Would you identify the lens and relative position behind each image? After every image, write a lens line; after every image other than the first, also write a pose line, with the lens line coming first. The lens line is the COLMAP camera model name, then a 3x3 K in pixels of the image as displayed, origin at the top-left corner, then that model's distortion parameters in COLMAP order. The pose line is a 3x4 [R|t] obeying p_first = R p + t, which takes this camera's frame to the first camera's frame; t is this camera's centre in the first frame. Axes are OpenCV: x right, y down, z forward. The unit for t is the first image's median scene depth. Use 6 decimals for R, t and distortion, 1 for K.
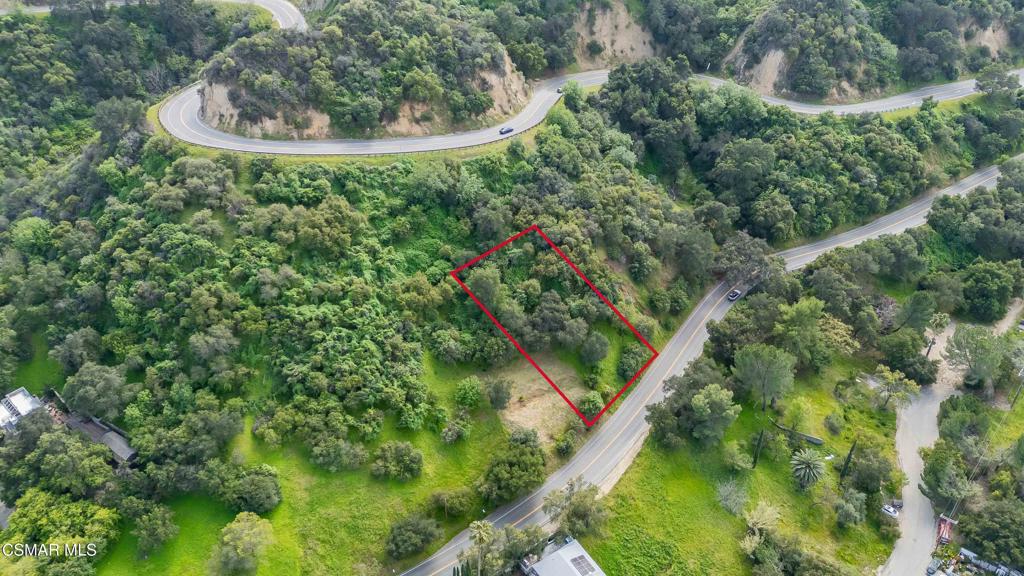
lens RADIAL K [[757.7, 0, 511.6], [0, 757.7, 287.6], [0, 0, 1]] dist [0.022694, -0.021734]
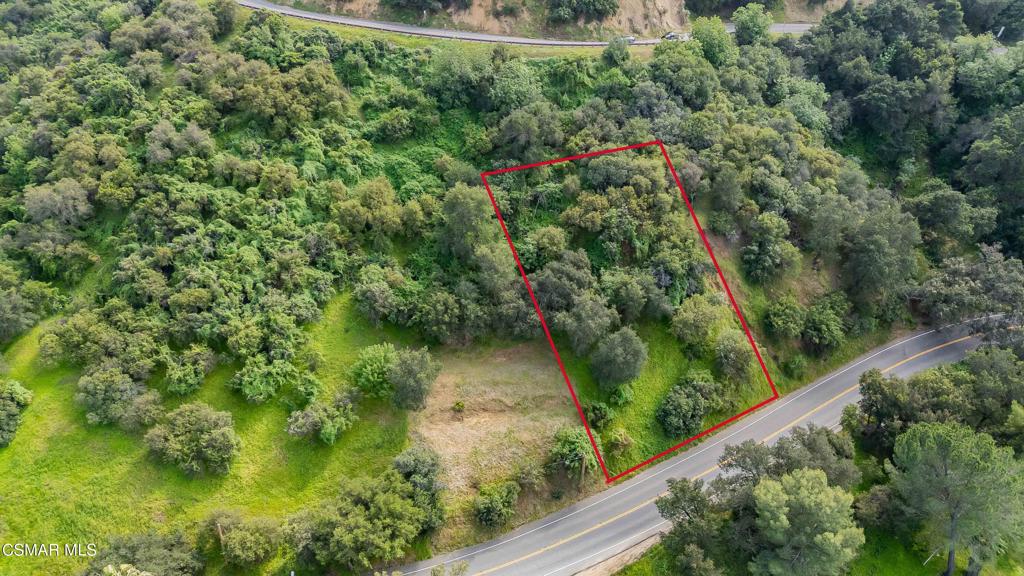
lens RADIAL K [[757.7, 0, 511.1], [0, 757.7, 289.0], [0, 0, 1]] dist [0.022694, -0.021734]
pose [[0.917065, 0.202508, -0.343485, 0.201972], [-0.243856, 0.966397, -0.081311, 0.089739], [0.315477, 0.158329, 0.935632, 0.432351]]
